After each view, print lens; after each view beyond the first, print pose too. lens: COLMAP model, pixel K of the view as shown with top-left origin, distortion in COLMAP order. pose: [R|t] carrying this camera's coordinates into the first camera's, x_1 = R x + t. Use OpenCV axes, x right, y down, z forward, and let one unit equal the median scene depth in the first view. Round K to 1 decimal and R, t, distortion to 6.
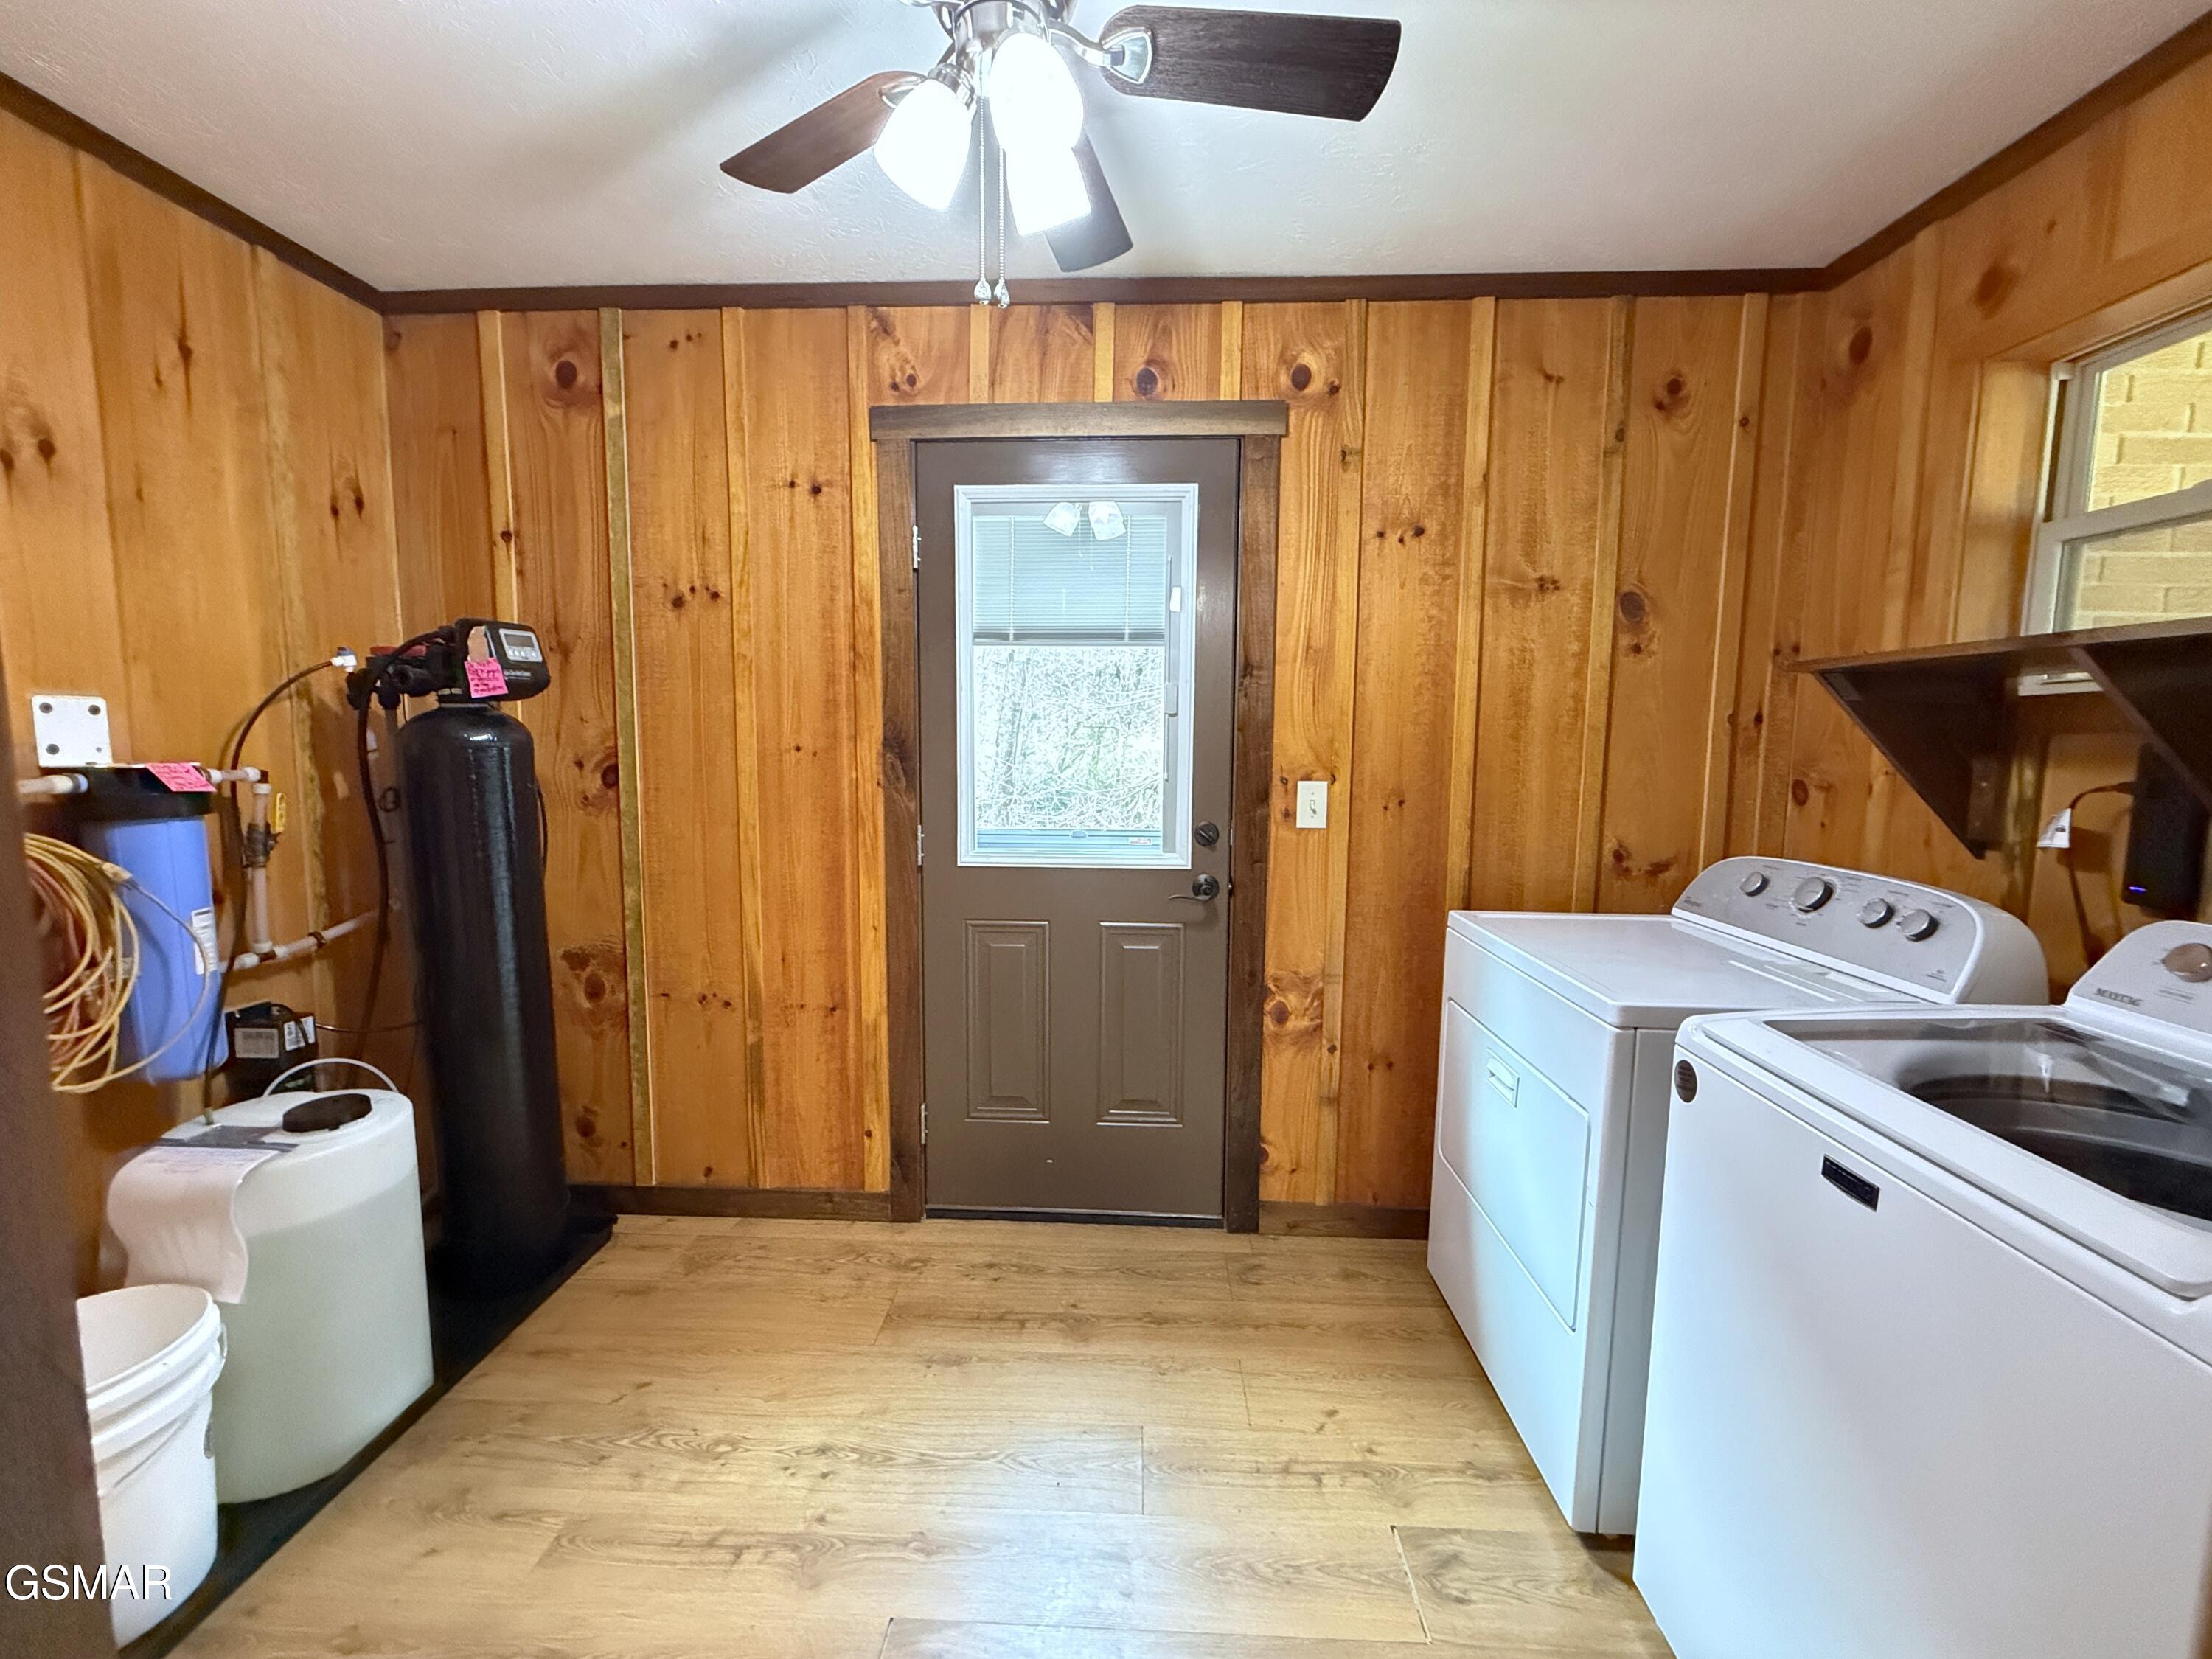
lens RADIAL K [[897.6, 0, 1107.0], [0, 897.6, 835.1], [0, 0, 1]] dist [0.001044, -0.000181]
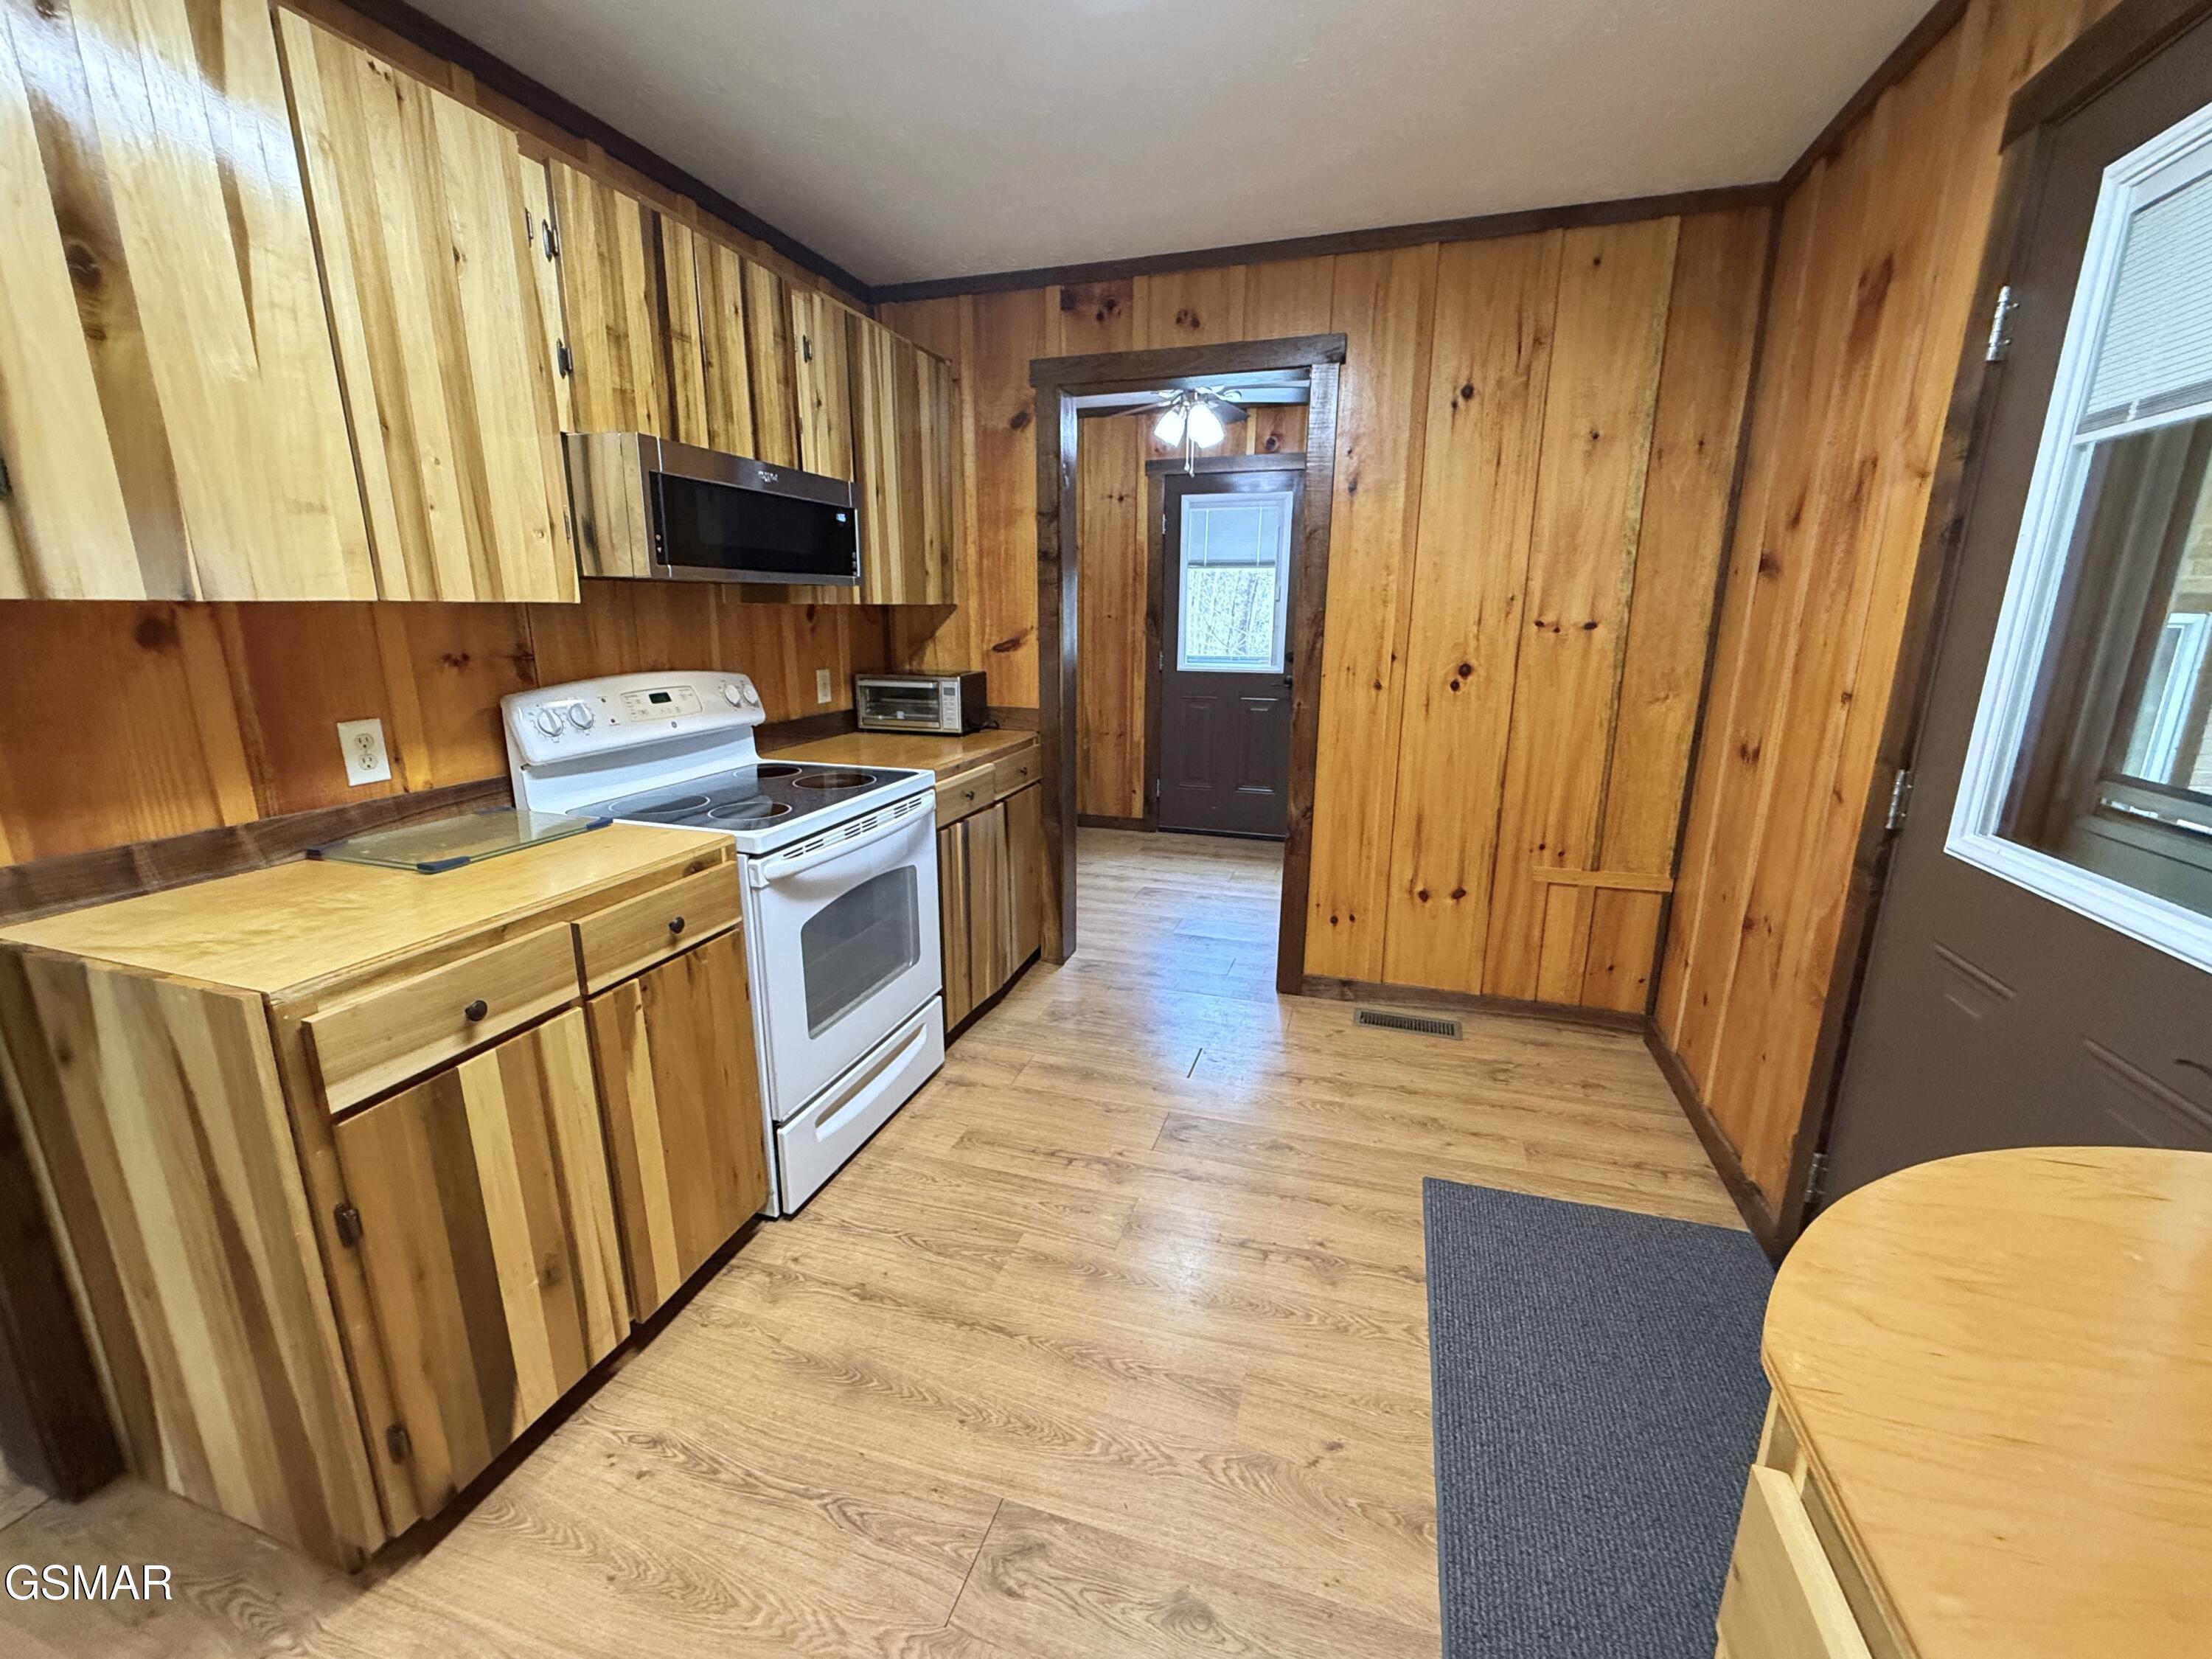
lens RADIAL K [[897.6, 0, 1097.5], [0, 897.6, 829.9], [0, 0, 1]] dist [0.001044, -0.000181]
pose [[0.962610, 0.061151, -0.263898, 0.257848], [-0.024808, 0.989994, 0.138913, 0.122608], [0.269752, -0.127172, 0.954495, -1.244177]]
